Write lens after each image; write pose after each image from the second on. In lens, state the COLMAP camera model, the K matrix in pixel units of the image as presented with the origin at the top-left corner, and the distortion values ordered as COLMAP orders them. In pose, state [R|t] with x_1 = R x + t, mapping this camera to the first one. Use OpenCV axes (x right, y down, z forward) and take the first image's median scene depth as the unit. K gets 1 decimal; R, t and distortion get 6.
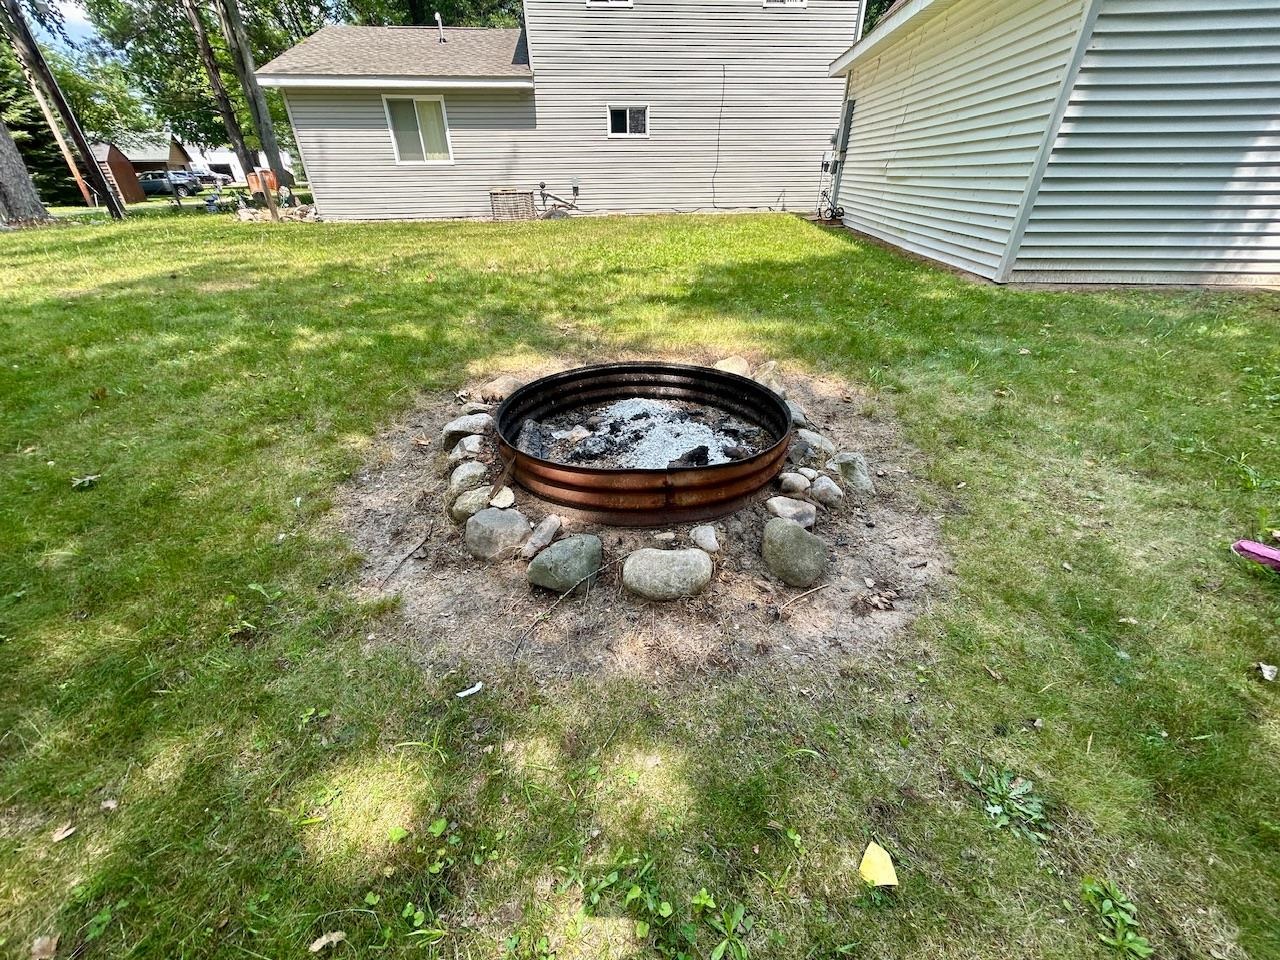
lens RADIAL K [[511.8, 0, 644.1], [0, 511.8, 478.1], [0, 0, 1]] dist [0.001199, -0.001131]
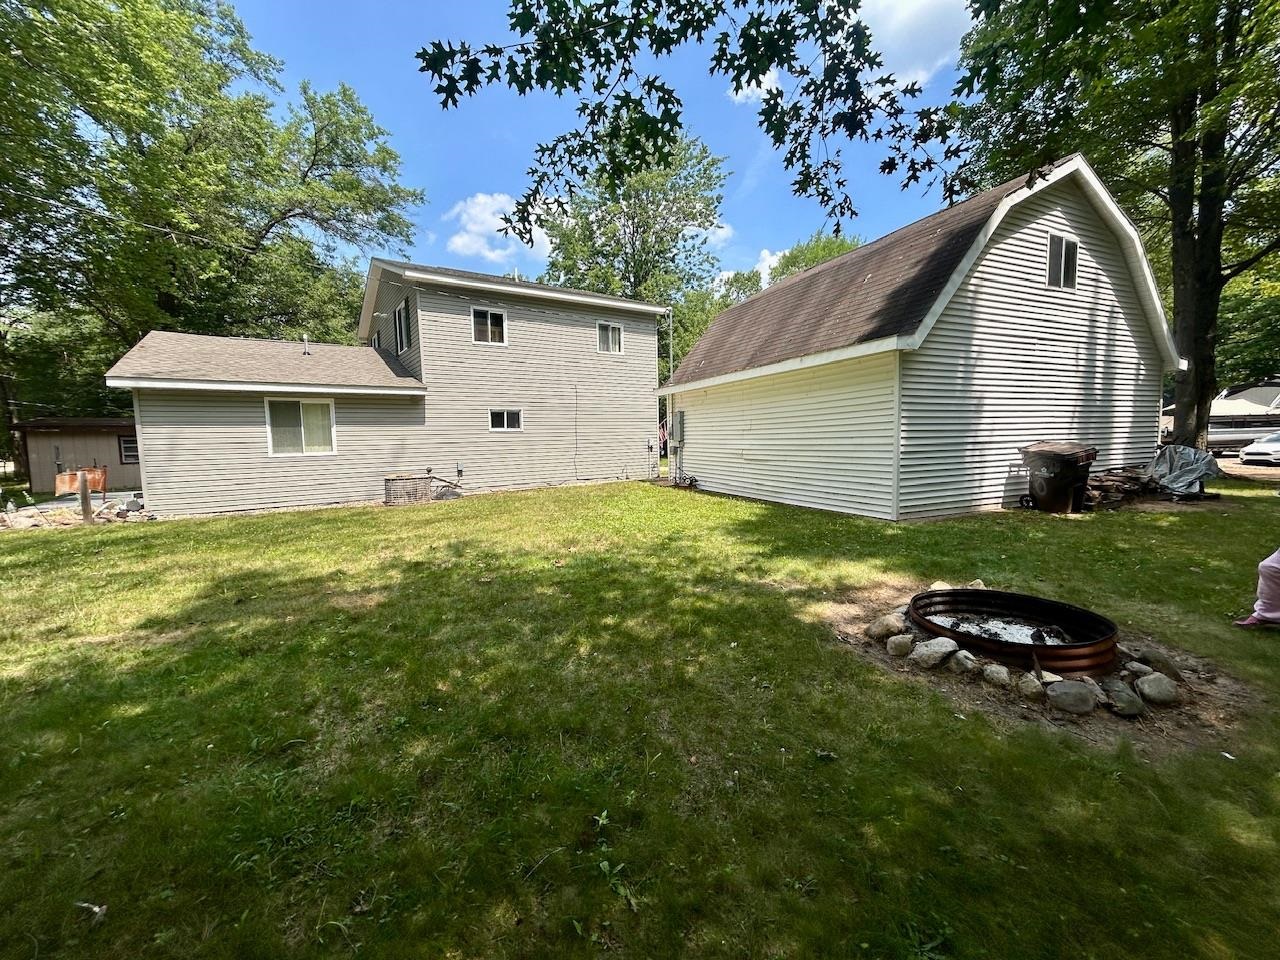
lens RADIAL K [[511.8, 0, 640.1], [0, 511.8, 482.3], [0, 0, 1]] dist [0.001199, -0.001131]
pose [[0.877179, -0.052668, 0.477267, -0.348923], [0.258472, 0.889462, -0.376895, -0.037752], [-0.404660, 0.453965, 0.793830, -0.009686]]
